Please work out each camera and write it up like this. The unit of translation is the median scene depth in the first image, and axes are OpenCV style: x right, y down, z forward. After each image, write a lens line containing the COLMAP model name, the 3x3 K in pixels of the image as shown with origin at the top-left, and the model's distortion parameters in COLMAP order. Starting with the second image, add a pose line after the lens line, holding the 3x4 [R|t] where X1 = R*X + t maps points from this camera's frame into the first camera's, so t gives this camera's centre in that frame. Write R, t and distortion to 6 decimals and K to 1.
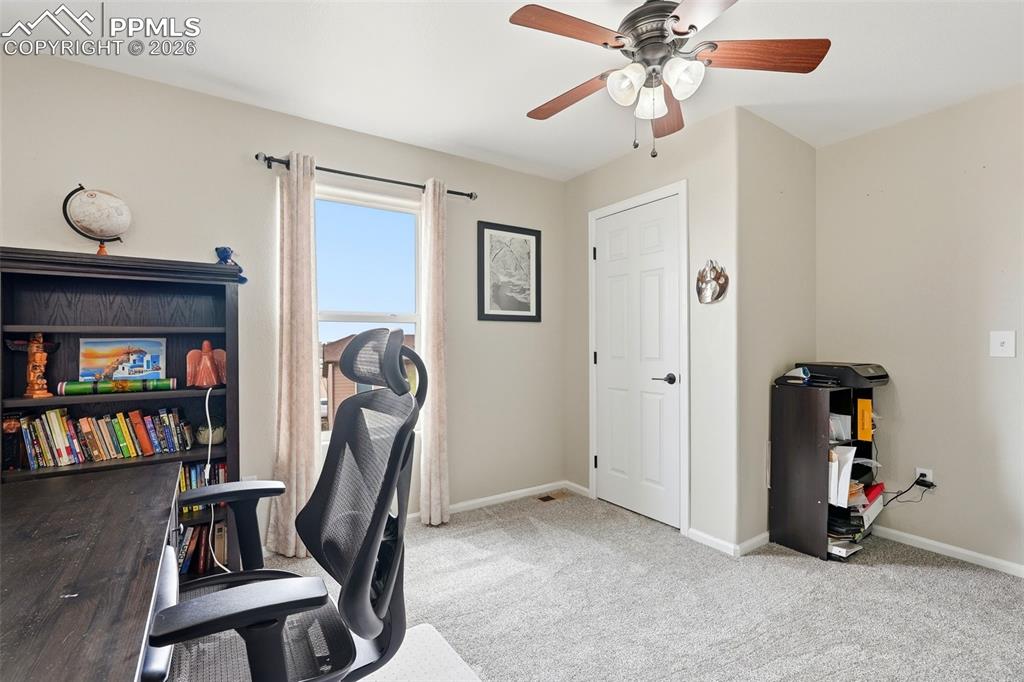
lens RADIAL K [[457.4, 0, 515.0], [0, 457.4, 345.5], [0, 0, 1]] dist [-0.003067, 0.000565]
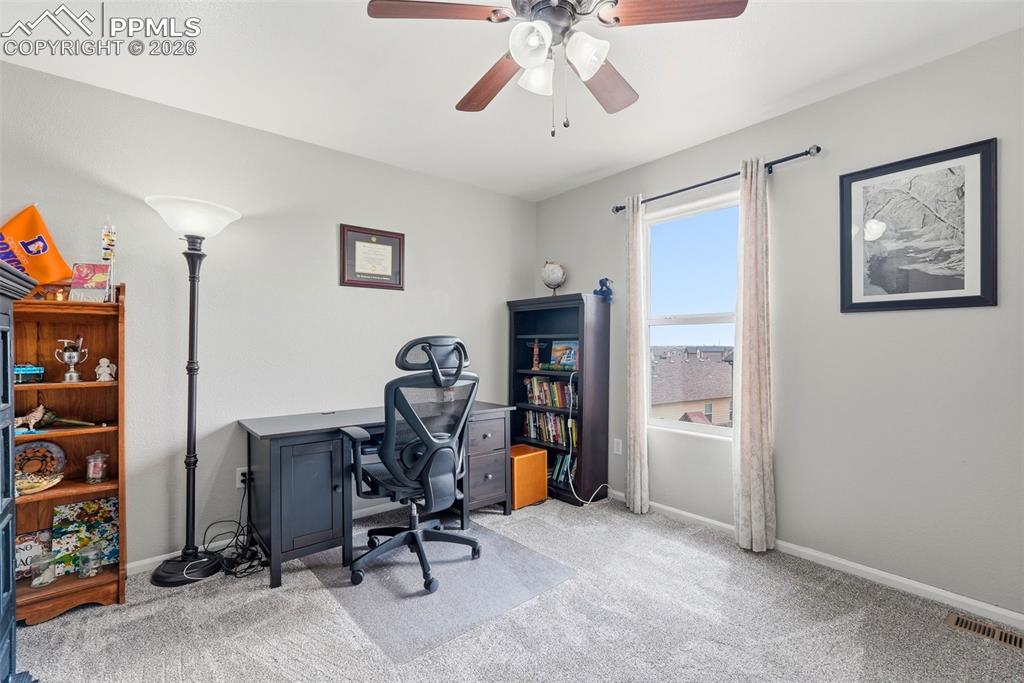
lens RADIAL K [[457.4, 0, 515.0], [0, 457.4, 346.0], [0, 0, 1]] dist [-0.003067, 0.000565]
pose [[0.105571, 0.005070, -0.994399, 0.645722], [-0.007885, 0.999960, 0.004261, -0.001284], [0.994381, 0.007391, 0.105607, 0.450675]]
